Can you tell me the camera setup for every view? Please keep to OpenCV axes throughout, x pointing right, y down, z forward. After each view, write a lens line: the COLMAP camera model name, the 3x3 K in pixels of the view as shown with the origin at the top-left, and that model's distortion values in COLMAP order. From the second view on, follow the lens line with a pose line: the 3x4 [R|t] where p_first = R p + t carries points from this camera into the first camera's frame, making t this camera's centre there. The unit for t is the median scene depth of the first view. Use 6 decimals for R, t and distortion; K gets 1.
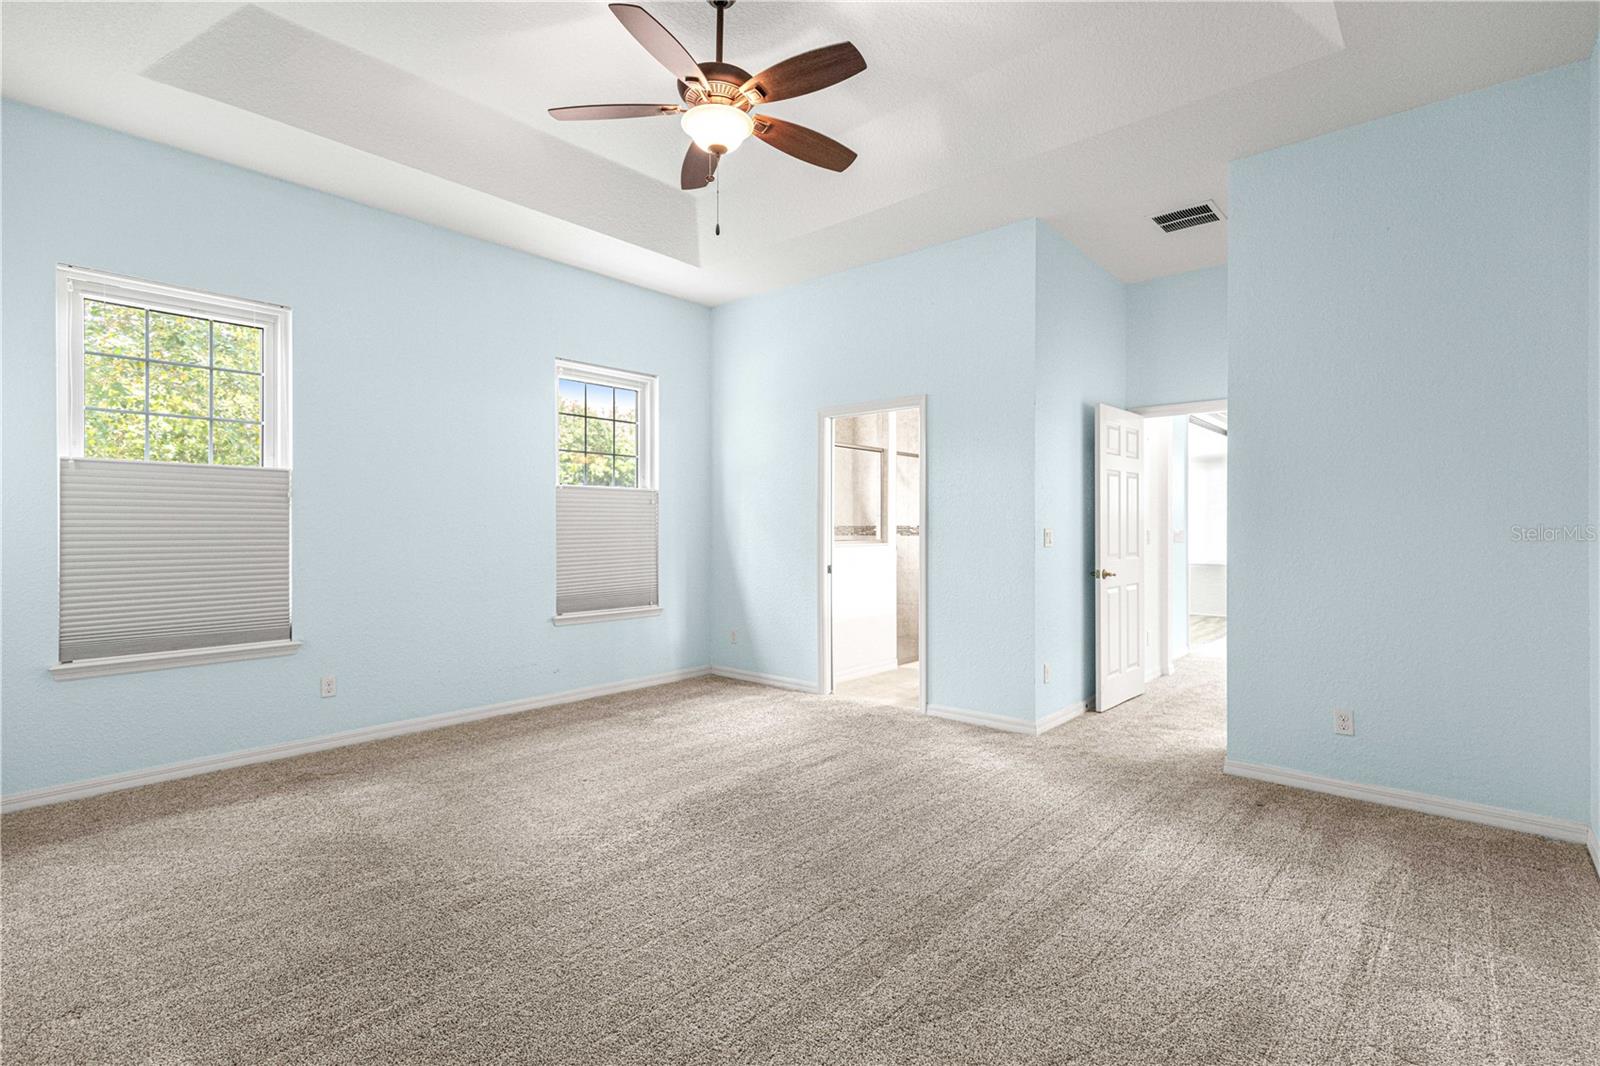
lens RADIAL K [[885.1, 0, 800.0], [0, 885.1, 533.0], [0, 0, 1]] dist [0.033659, 0.000157]
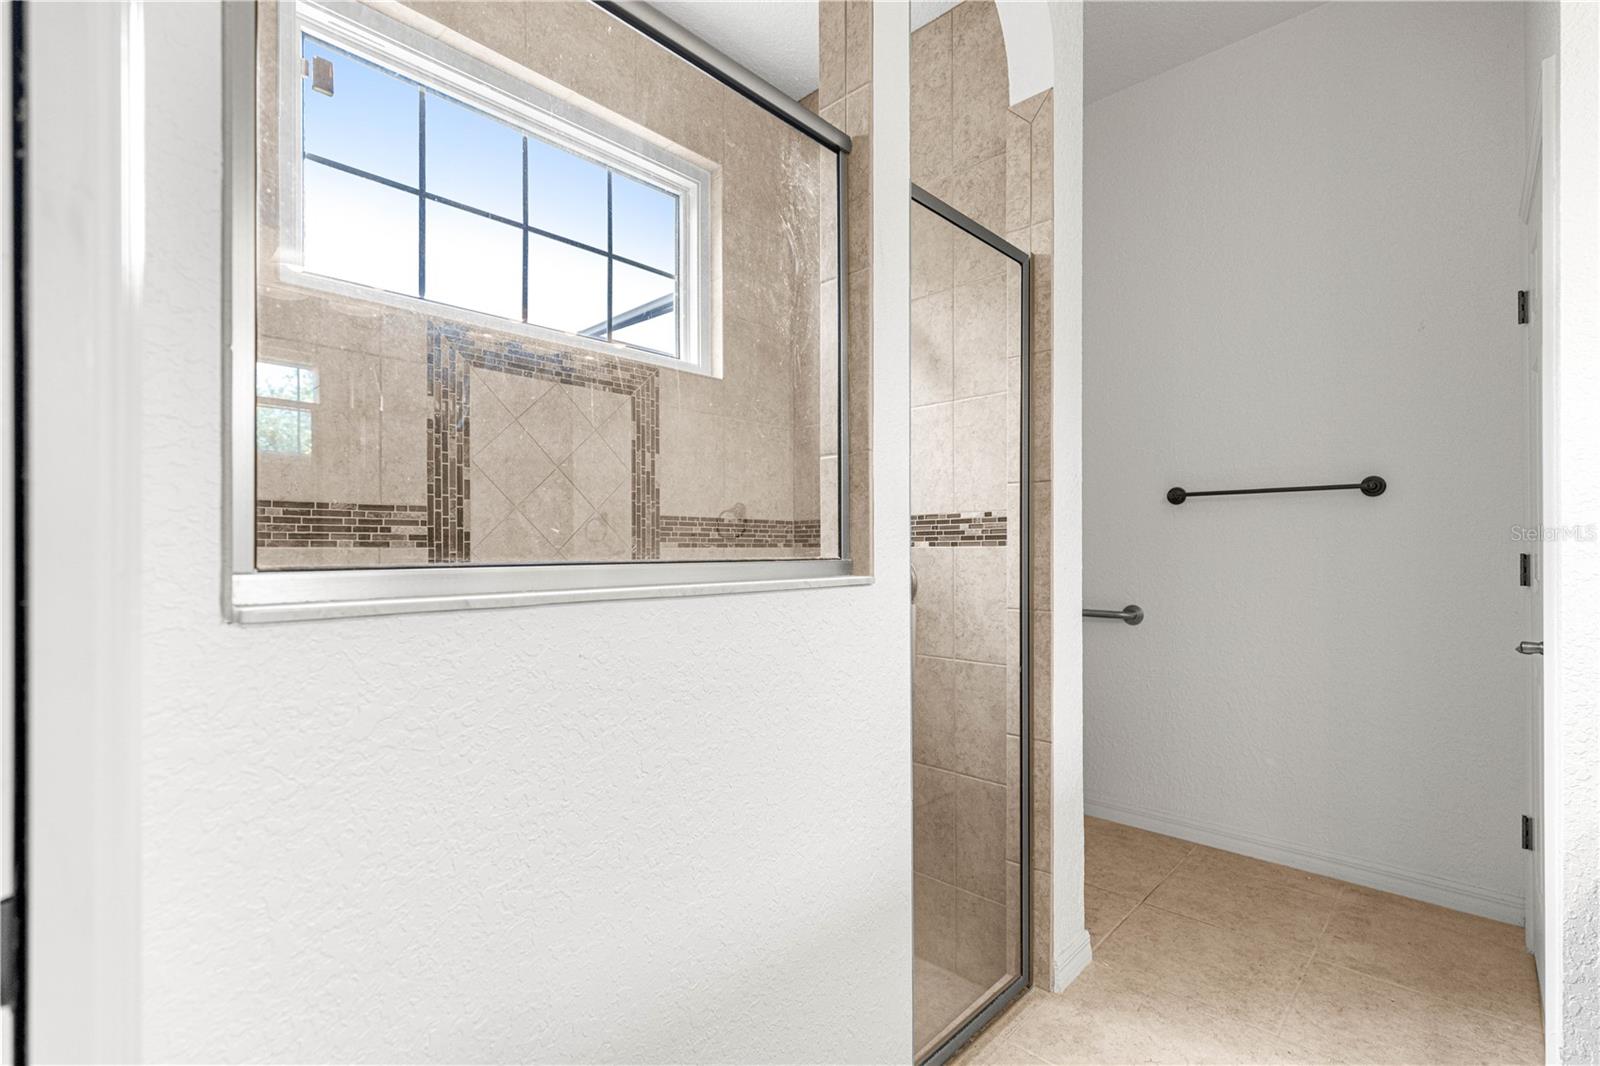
lens RADIAL K [[720.4, 0, 806.6], [0, 720.4, 538.6], [0, 0, 1]] dist [0.011520, -0.000179]
pose [[0.998654, -0.000032, -0.051871, 0.084828], [-0.001009, 0.999799, -0.020028, 0.005482], [0.051862, 0.020053, 0.998453, 0.751328]]
